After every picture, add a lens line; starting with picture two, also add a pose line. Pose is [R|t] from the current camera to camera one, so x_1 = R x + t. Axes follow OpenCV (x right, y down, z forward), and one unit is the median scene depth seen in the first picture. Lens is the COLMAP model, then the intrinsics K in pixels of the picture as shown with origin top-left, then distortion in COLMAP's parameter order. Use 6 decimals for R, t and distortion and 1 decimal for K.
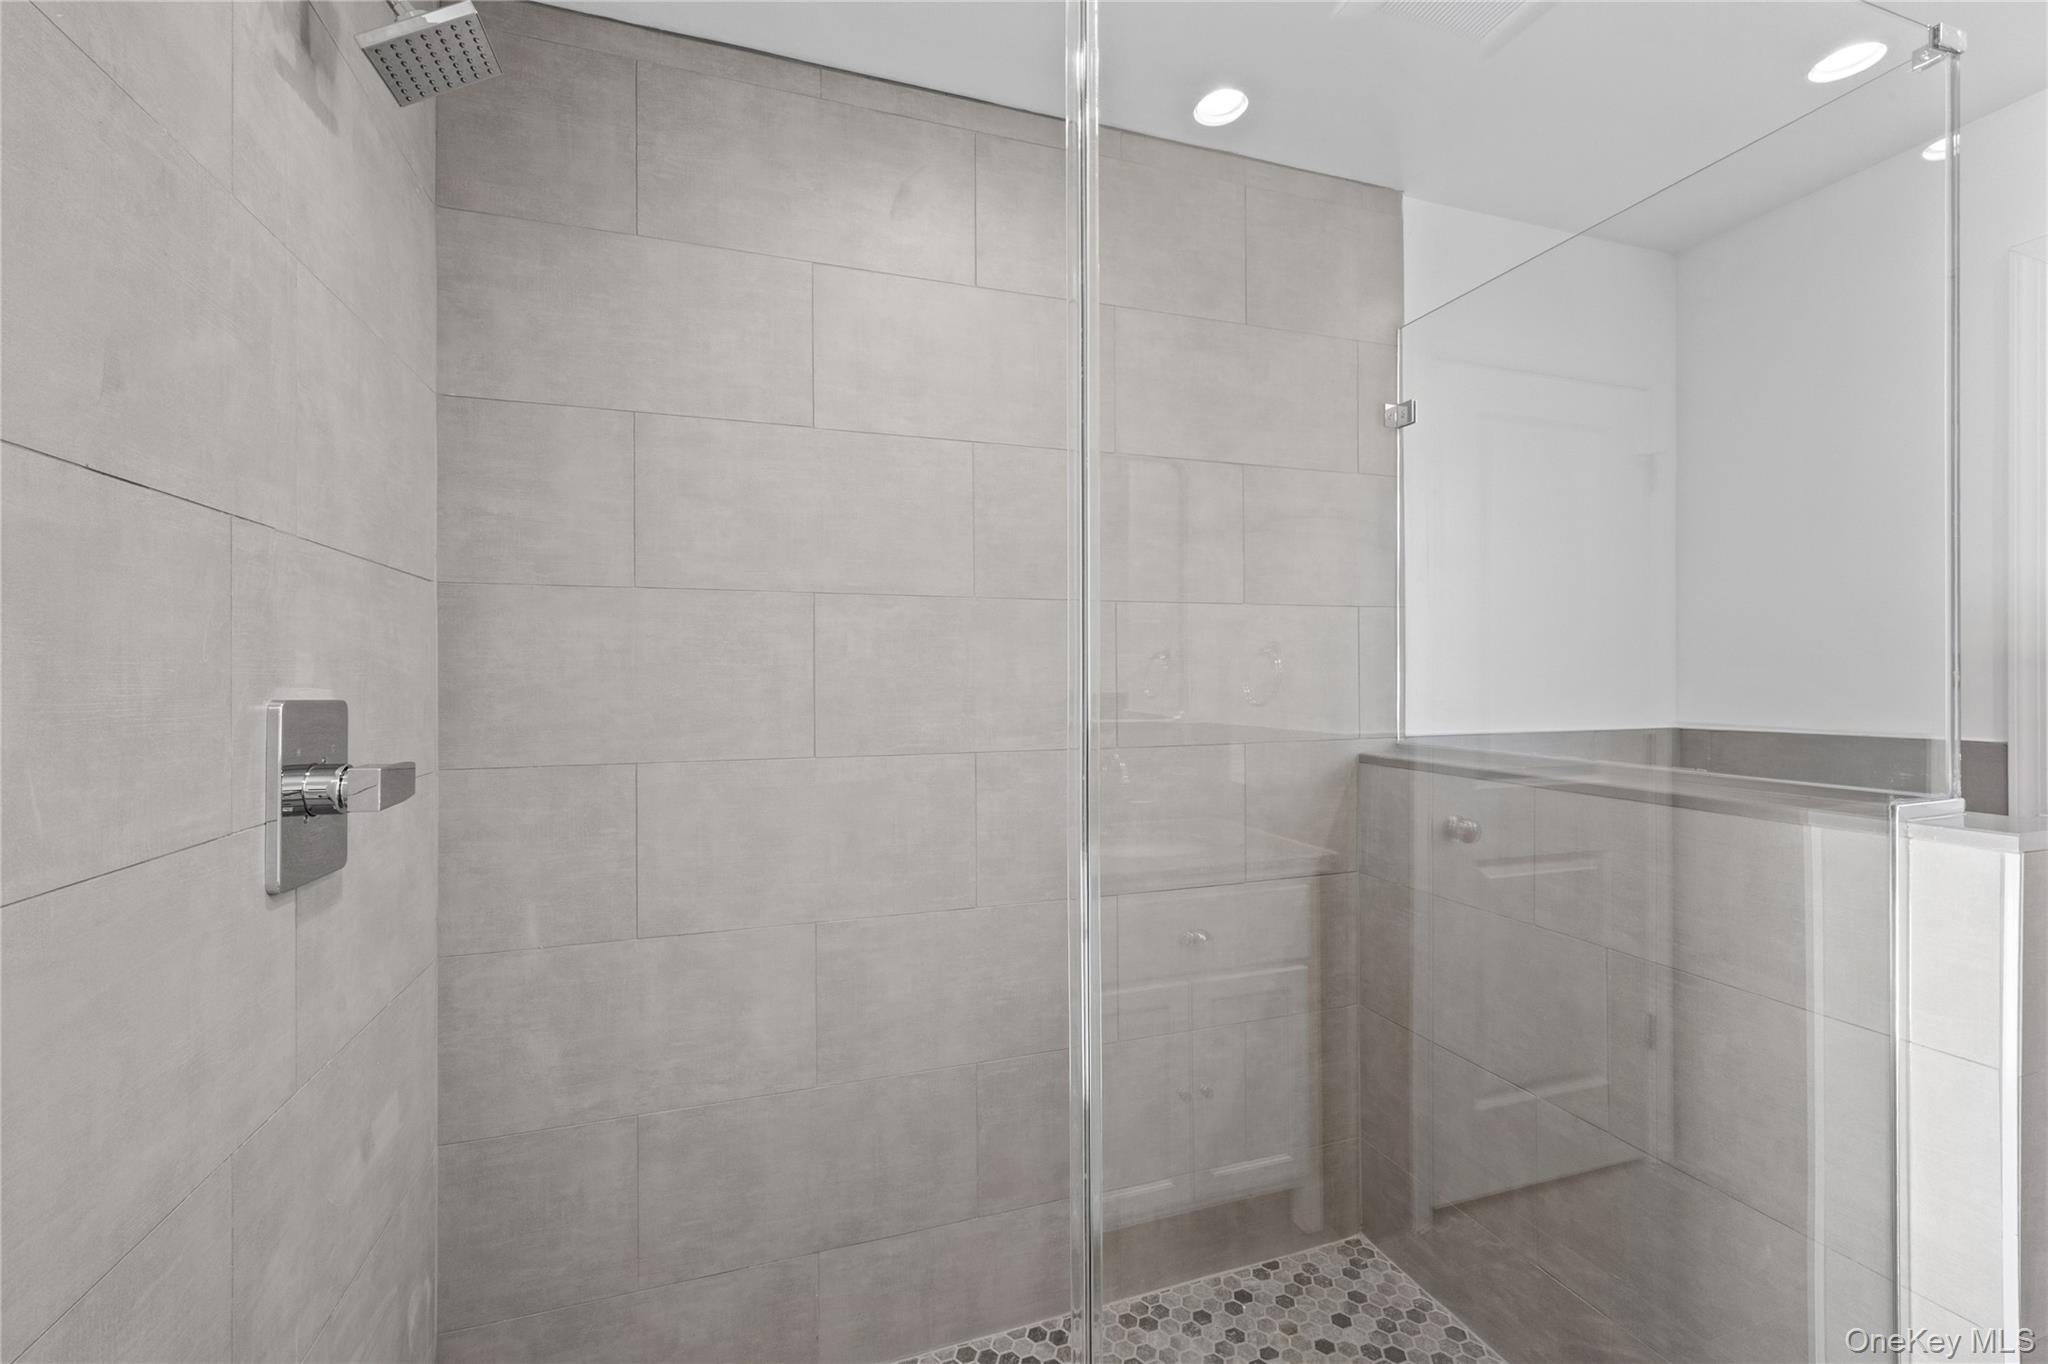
lens RADIAL K [[866.1, 0, 1032.5], [0, 866.1, 682.1], [0, 0, 1]] dist [0.003207, 0.000571]
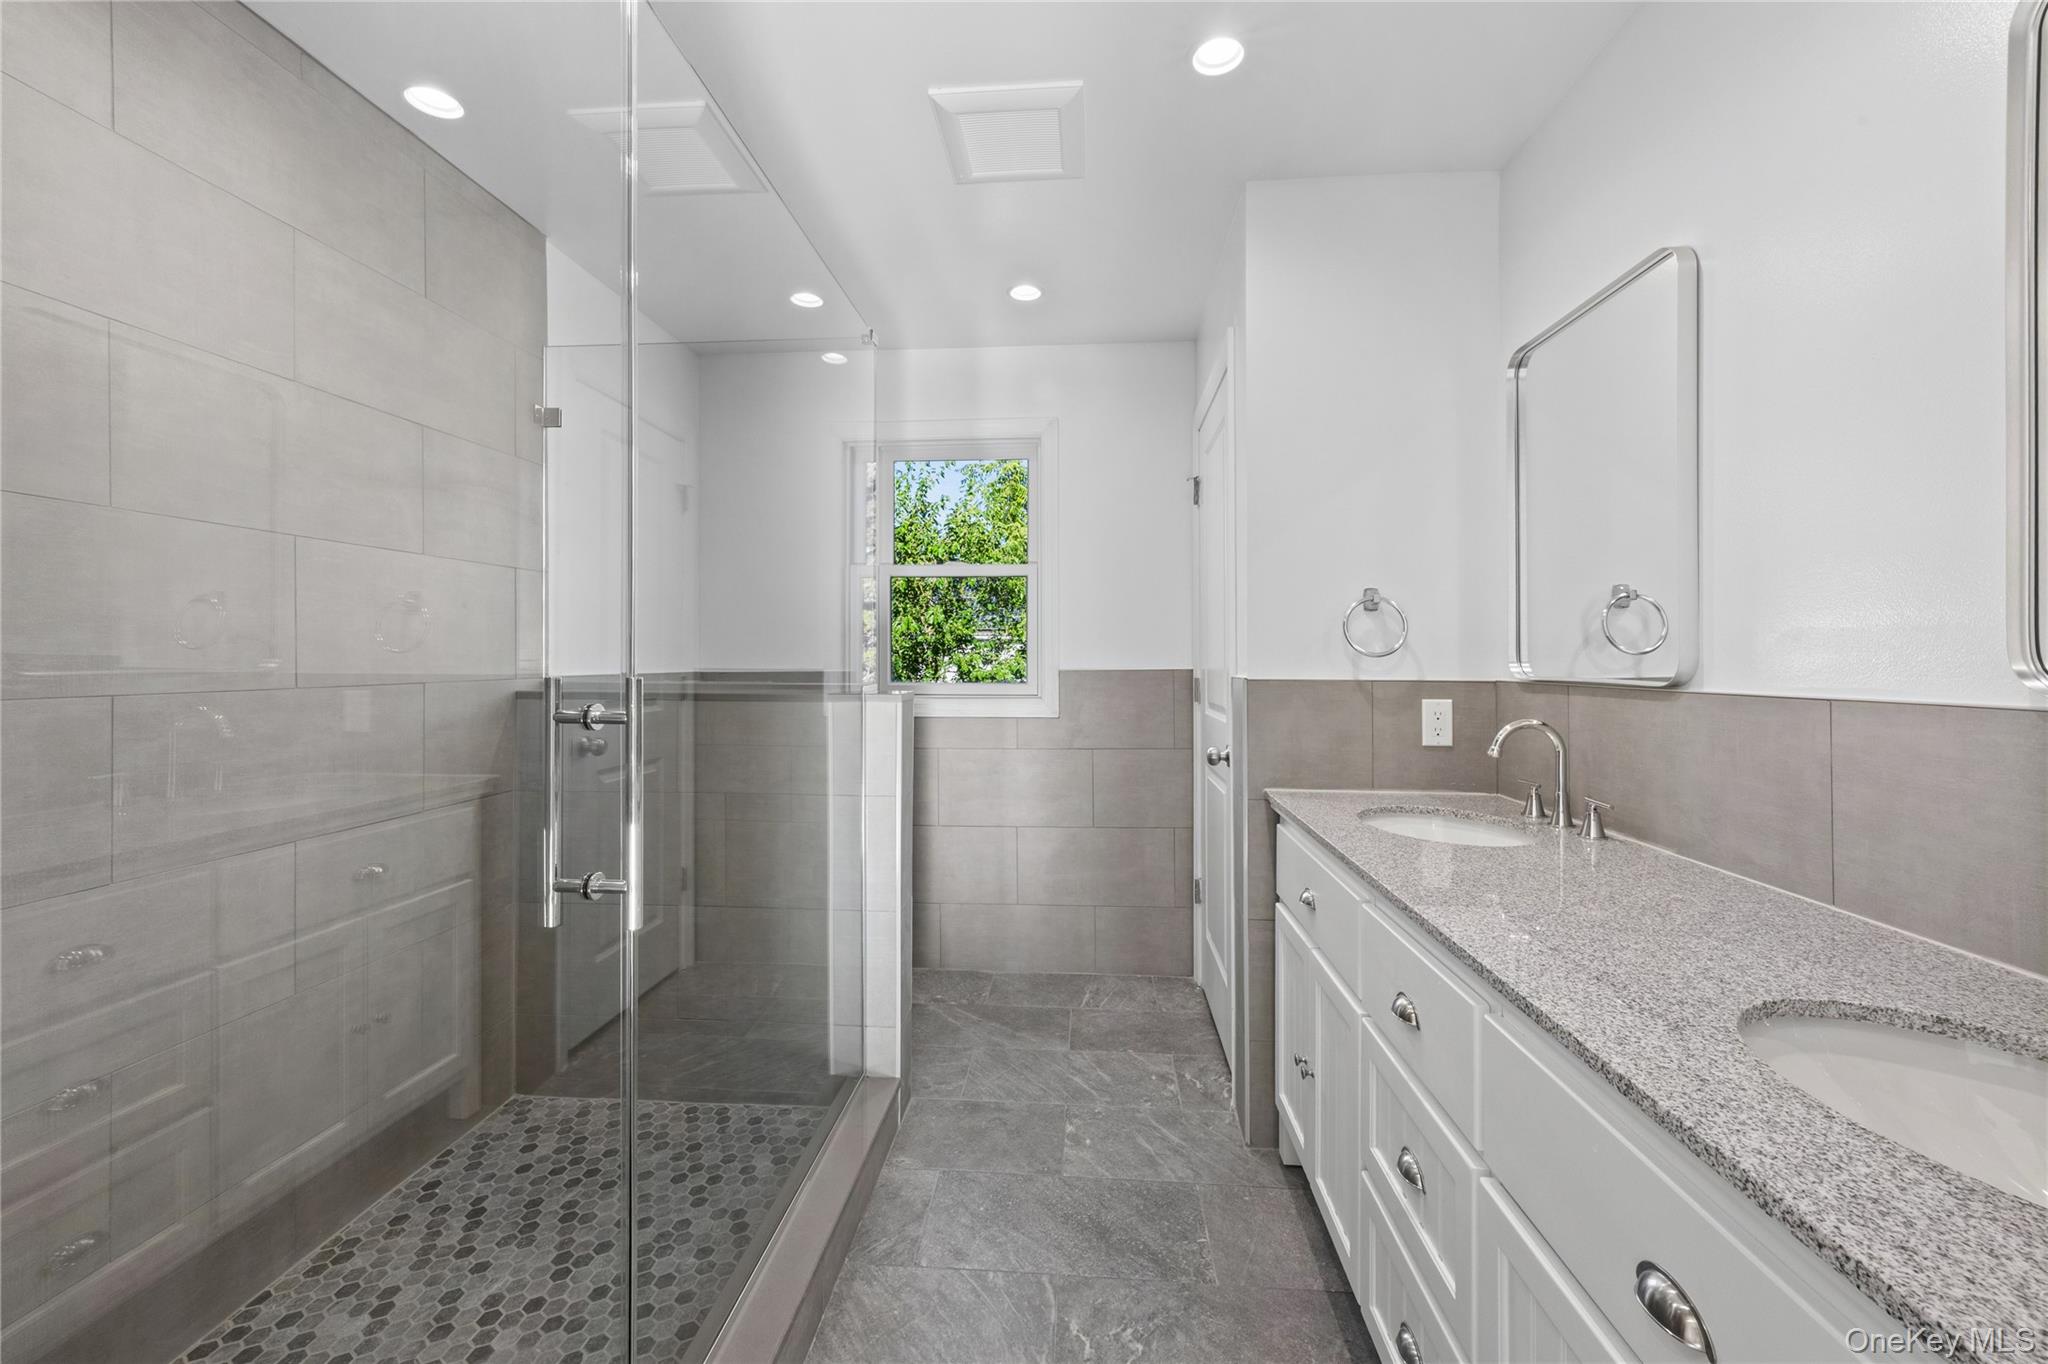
lens RADIAL K [[866.1, 0, 1015.8], [0, 866.1, 667.7], [0, 0, 1]] dist [0.003207, 0.000571]
pose [[0.407730, -0.000172, 0.913103, -0.441167], [0.002773, 0.999996, -0.001050, 0.054627], [-0.913099, 0.002960, 0.407728, -0.118760]]
